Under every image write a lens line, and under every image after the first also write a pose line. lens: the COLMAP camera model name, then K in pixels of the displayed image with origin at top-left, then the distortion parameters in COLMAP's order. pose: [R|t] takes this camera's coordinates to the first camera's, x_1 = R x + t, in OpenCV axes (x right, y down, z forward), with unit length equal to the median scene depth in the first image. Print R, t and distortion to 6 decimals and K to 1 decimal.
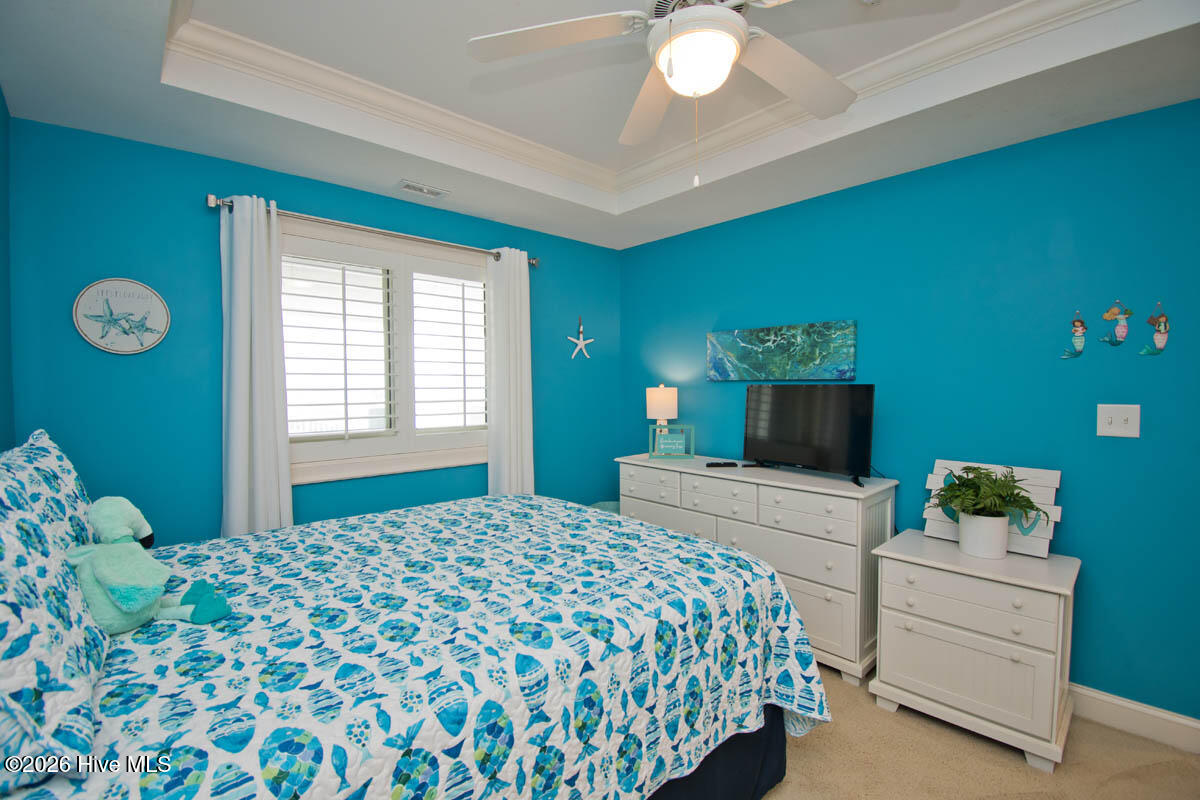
lens RADIAL K [[528.5, 0, 602.7], [0, 528.5, 396.7], [0, 0, 1]] dist [0.000665, -0.013775]
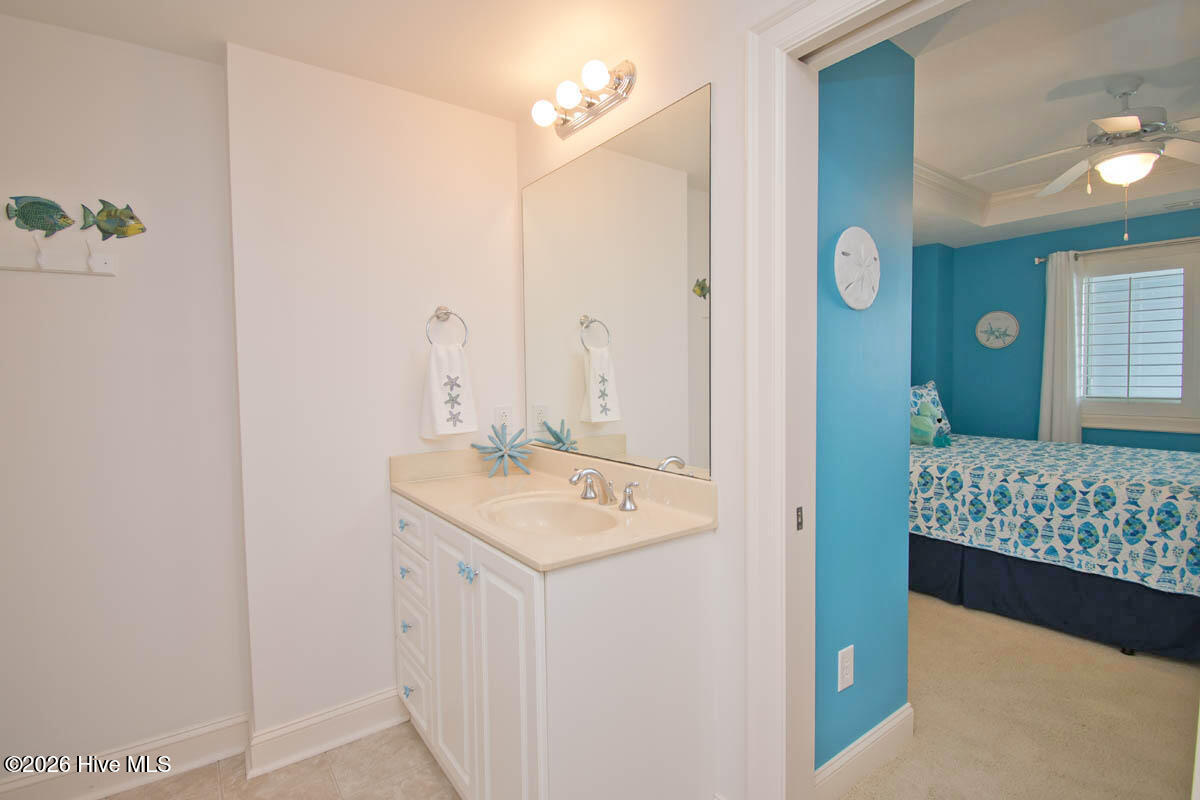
lens RADIAL K [[544.4, 0, 600.0], [0, 544.4, 400.0], [0, 0, 1]] dist [0.003495, -0.018449]
pose [[-0.109113, 0.053624, -0.992582, 2.201311], [-0.007431, 0.998472, 0.054759, 0.022471], [0.994002, 0.013351, -0.108548, -0.479476]]
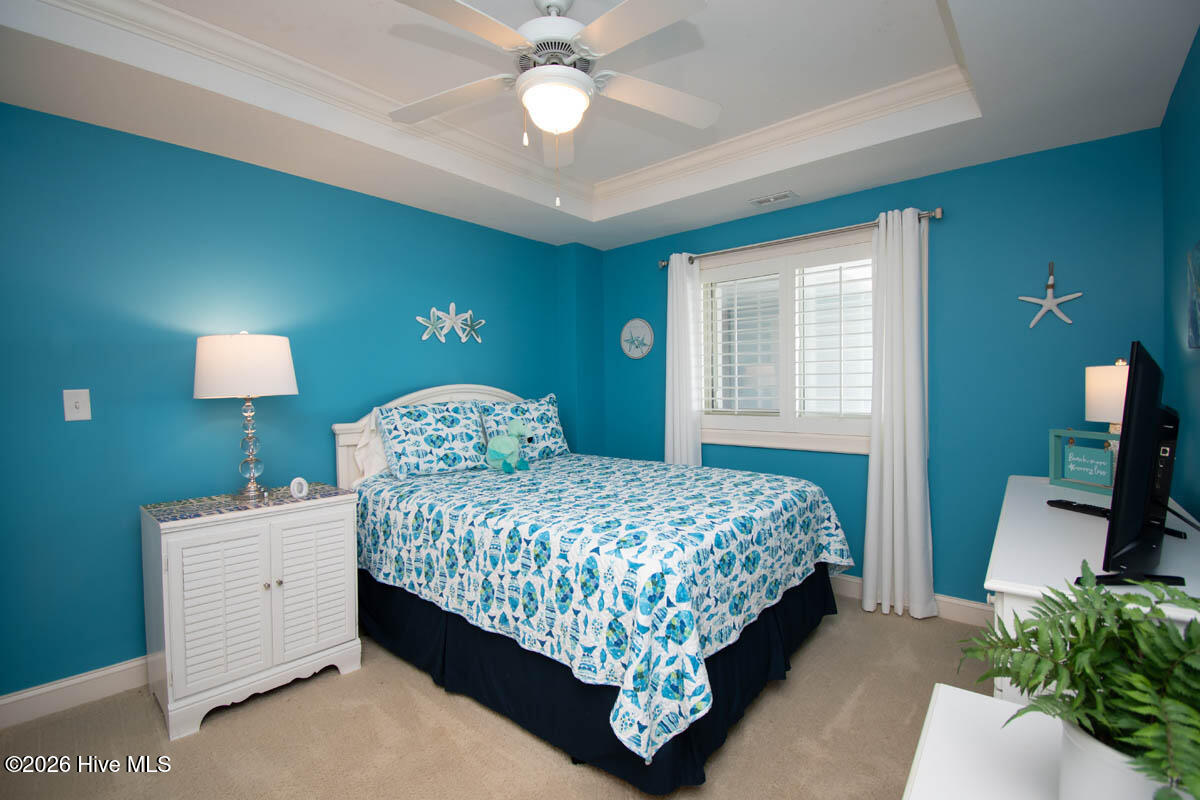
lens RADIAL K [[530.1, 0, 597.5], [0, 530.1, 399.0], [0, 0, 1]] dist [-0.000234, -0.000206]
pose [[0.128907, 0.026514, -0.991302, 1.553249], [-0.011953, 0.999611, 0.025182, 0.025591], [0.991585, 0.008603, 0.129174, 1.008913]]
